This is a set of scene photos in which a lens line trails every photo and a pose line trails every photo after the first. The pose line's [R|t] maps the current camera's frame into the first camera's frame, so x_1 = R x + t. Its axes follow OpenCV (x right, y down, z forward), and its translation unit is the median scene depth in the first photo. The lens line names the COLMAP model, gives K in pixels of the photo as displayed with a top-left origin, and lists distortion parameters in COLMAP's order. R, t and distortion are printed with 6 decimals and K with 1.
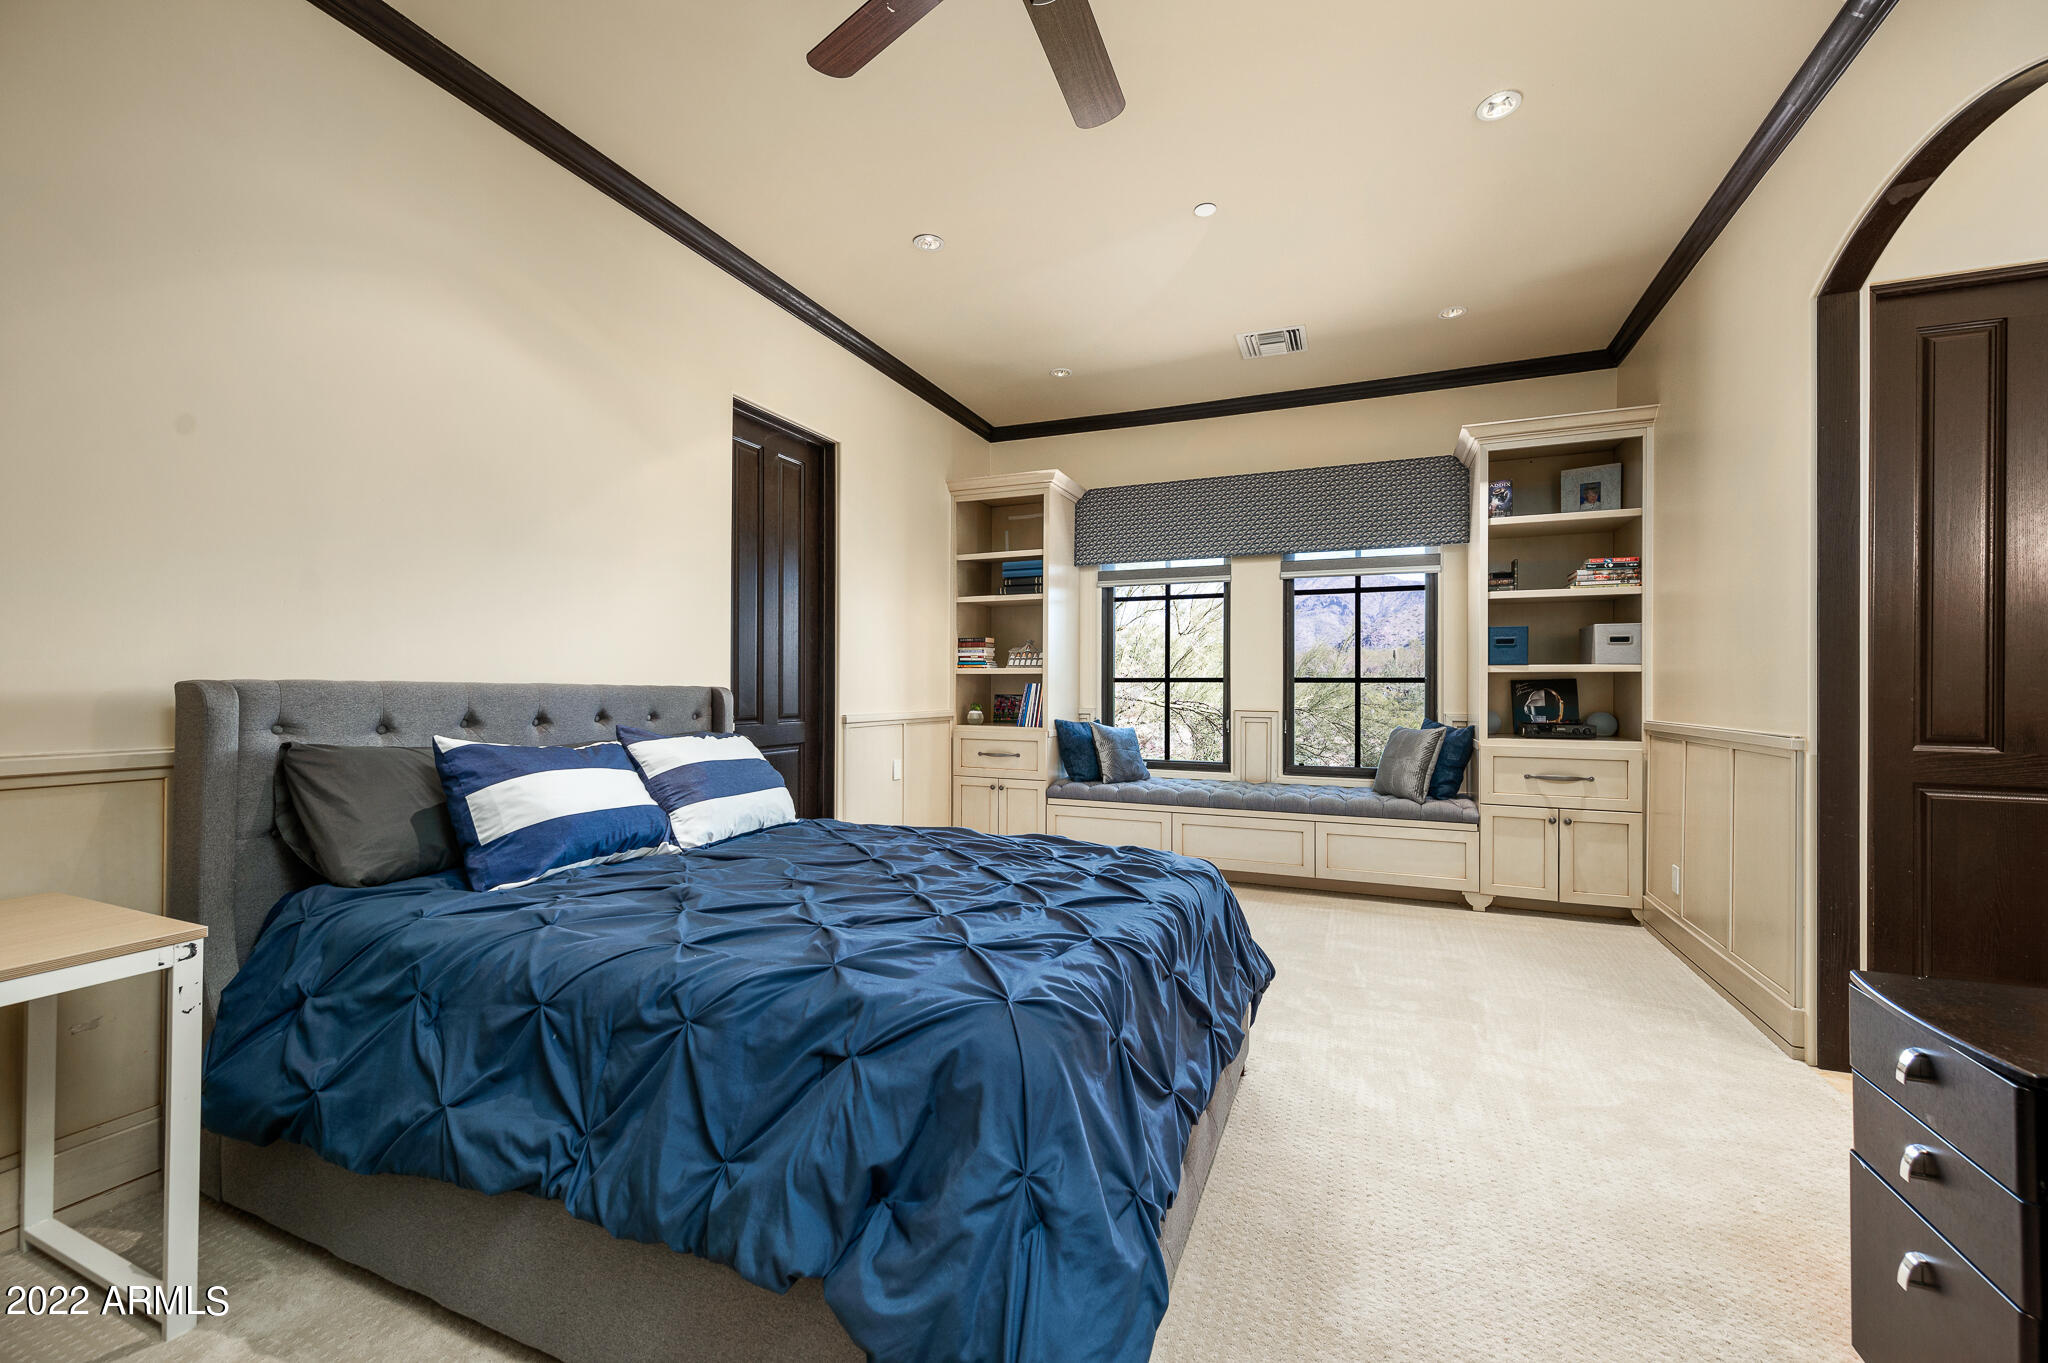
lens RADIAL K [[815.4, 0, 1024.0], [0, 815.4, 681.5], [0, 0, 1]] dist [0.000763, 0.000016]
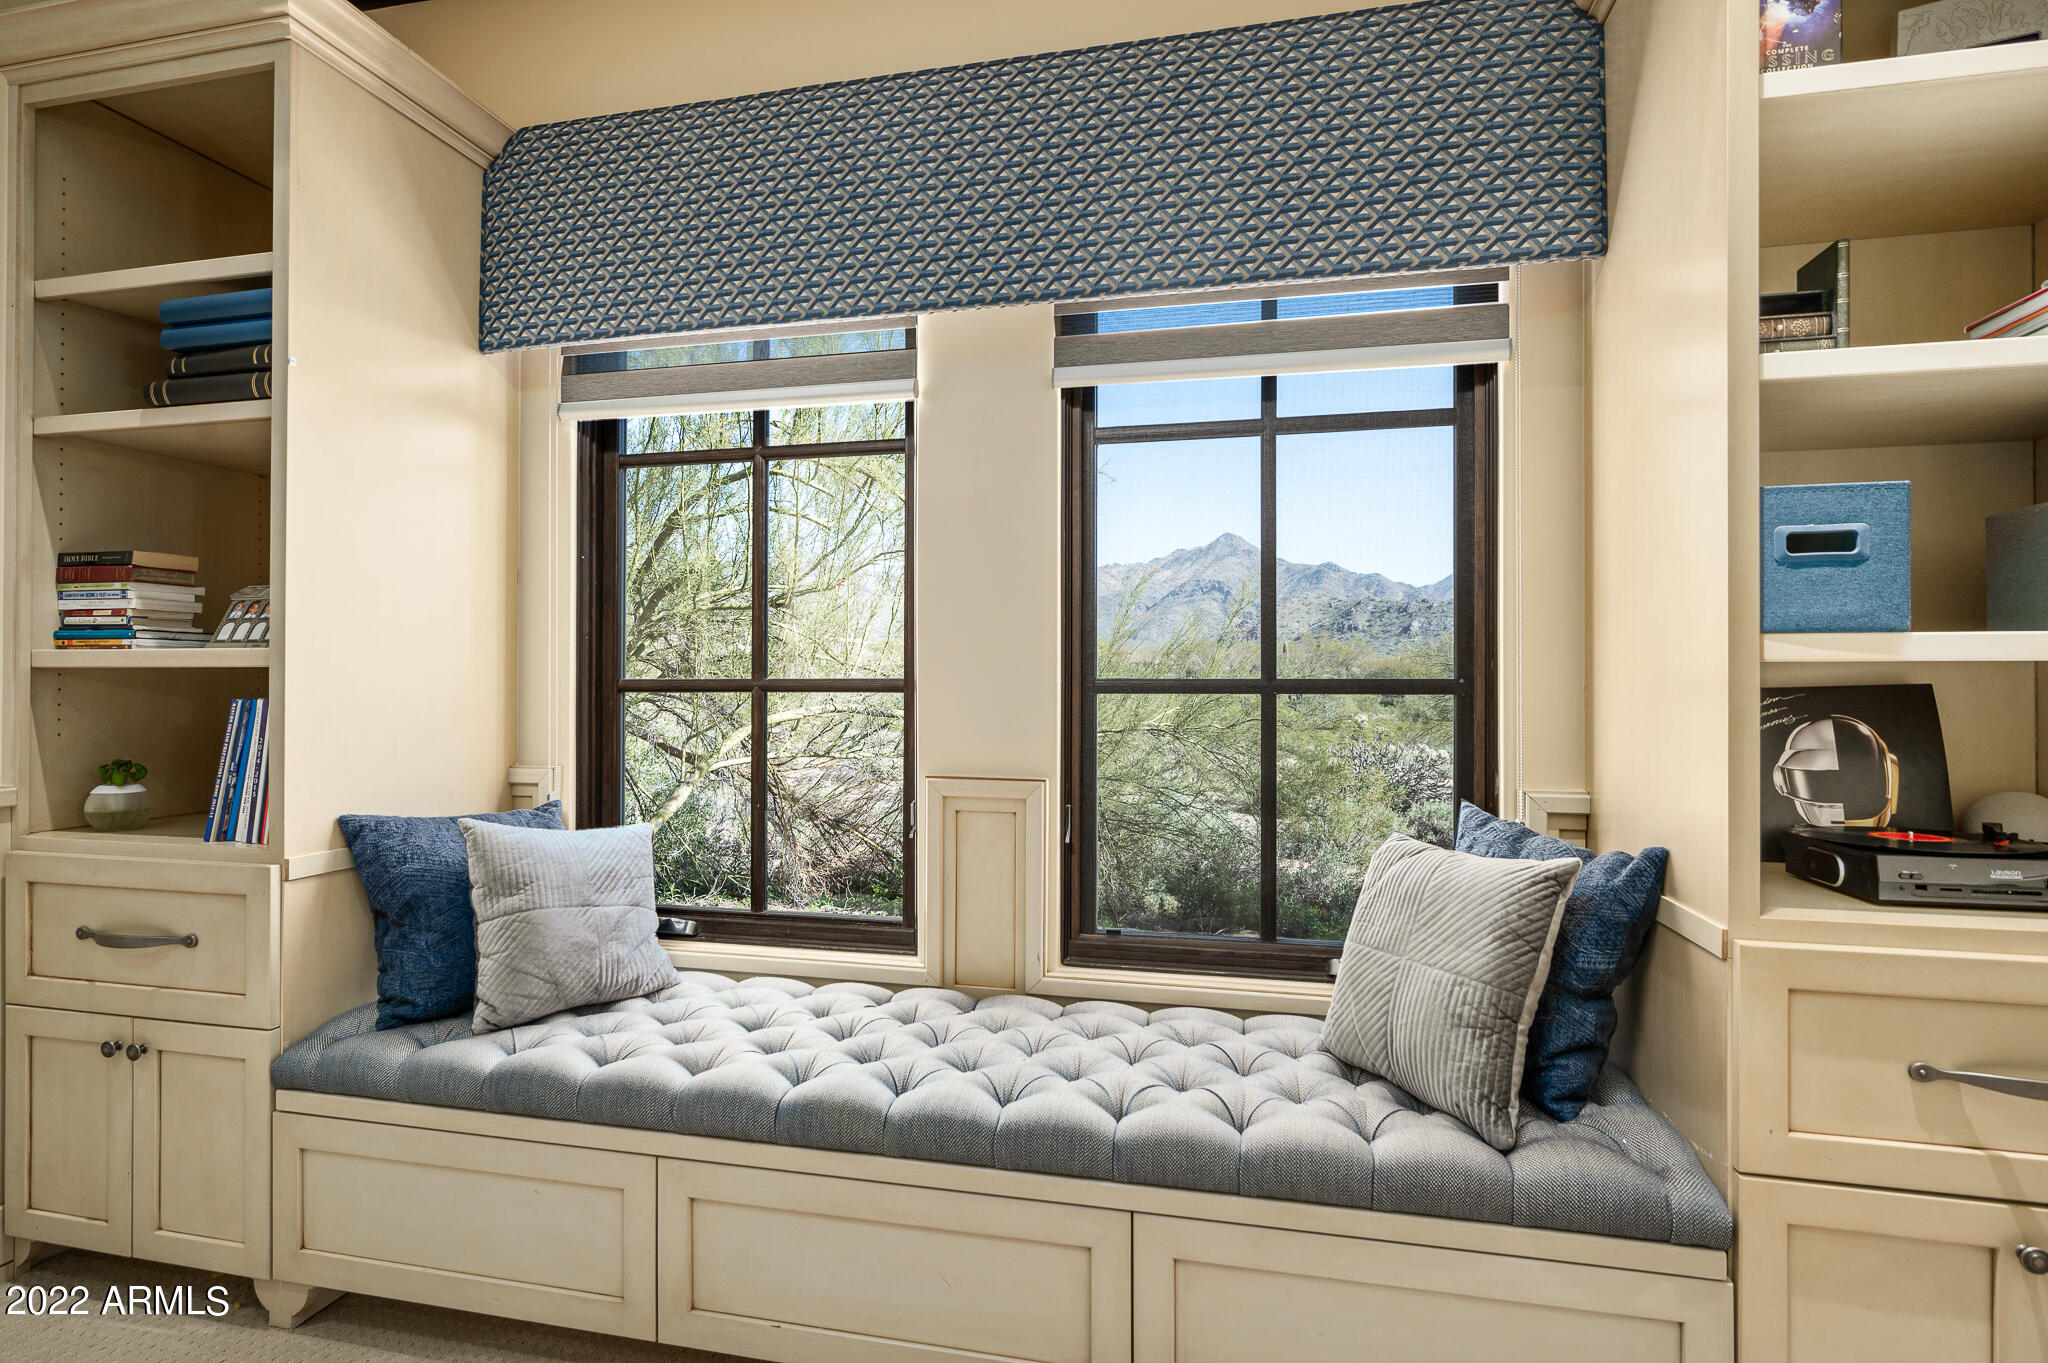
lens RADIAL K [[1037.3, 0, 1024.0], [0, 1037.3, 681.5], [0, 0, 1]] dist [-0.000914, 0.000065]
pose [[0.983654, -0.000638, 0.180070, 0.224387], [0.000735, 1.000000, -0.000473, -0.003694], [-0.180069, 0.000597, 0.983654, 0.577433]]
